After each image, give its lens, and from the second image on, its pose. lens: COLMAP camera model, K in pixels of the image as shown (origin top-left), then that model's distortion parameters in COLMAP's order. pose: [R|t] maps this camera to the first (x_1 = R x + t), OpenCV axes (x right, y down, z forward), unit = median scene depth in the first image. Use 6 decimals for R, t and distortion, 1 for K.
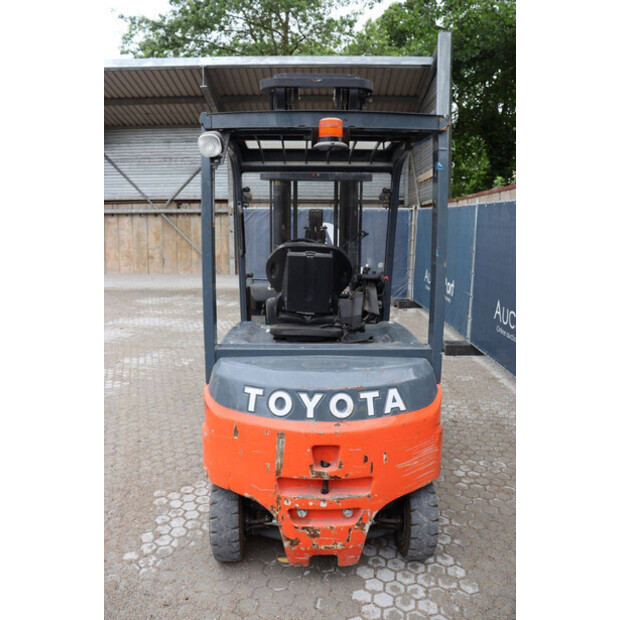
lens RADIAL K [[503.5, 0, 309.5], [0, 503.5, 300.0], [0, 0, 1]] dist [-0.184860, 0.155818]
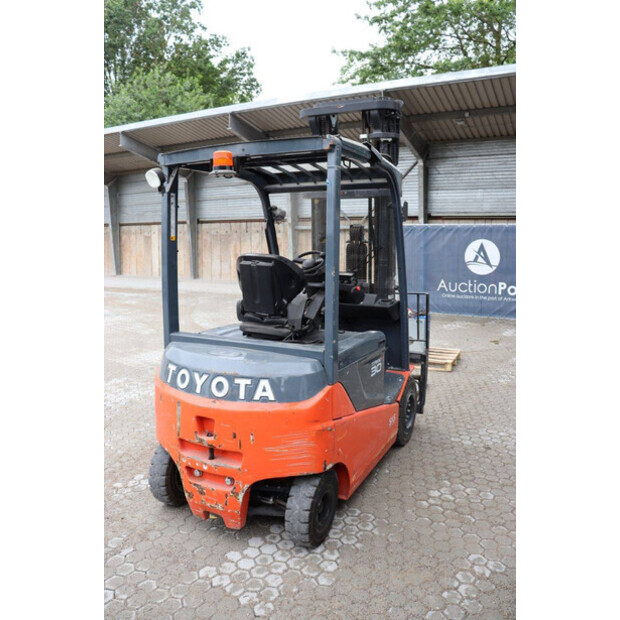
lens RADIAL K [[503.5, 0, 309.5], [0, 503.5, 300.0], [0, 0, 1]] dist [-0.184860, 0.155818]
pose [[0.891345, 0.049178, -0.450650, 0.766296], [-0.064139, 0.997779, -0.017978, 0.009931], [0.448765, 0.044929, 0.892520, 0.013910]]
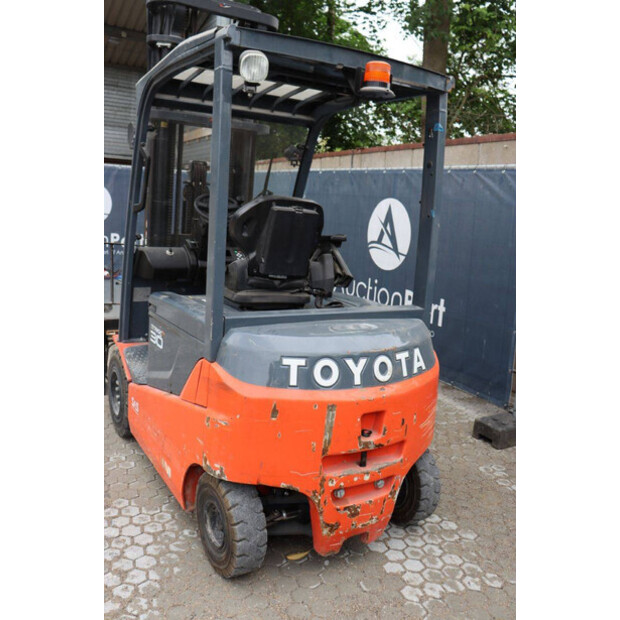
lens RADIAL K [[576.4, 0, 309.7], [0, 576.4, 301.5], [0, 0, 1]] dist [-0.124370, 0.132301]
pose [[0.862697, -0.028681, 0.504907, -0.589551], [0.011046, 0.999221, 0.037887, 0.039362], [-0.505600, -0.027108, 0.862342, 0.125164]]
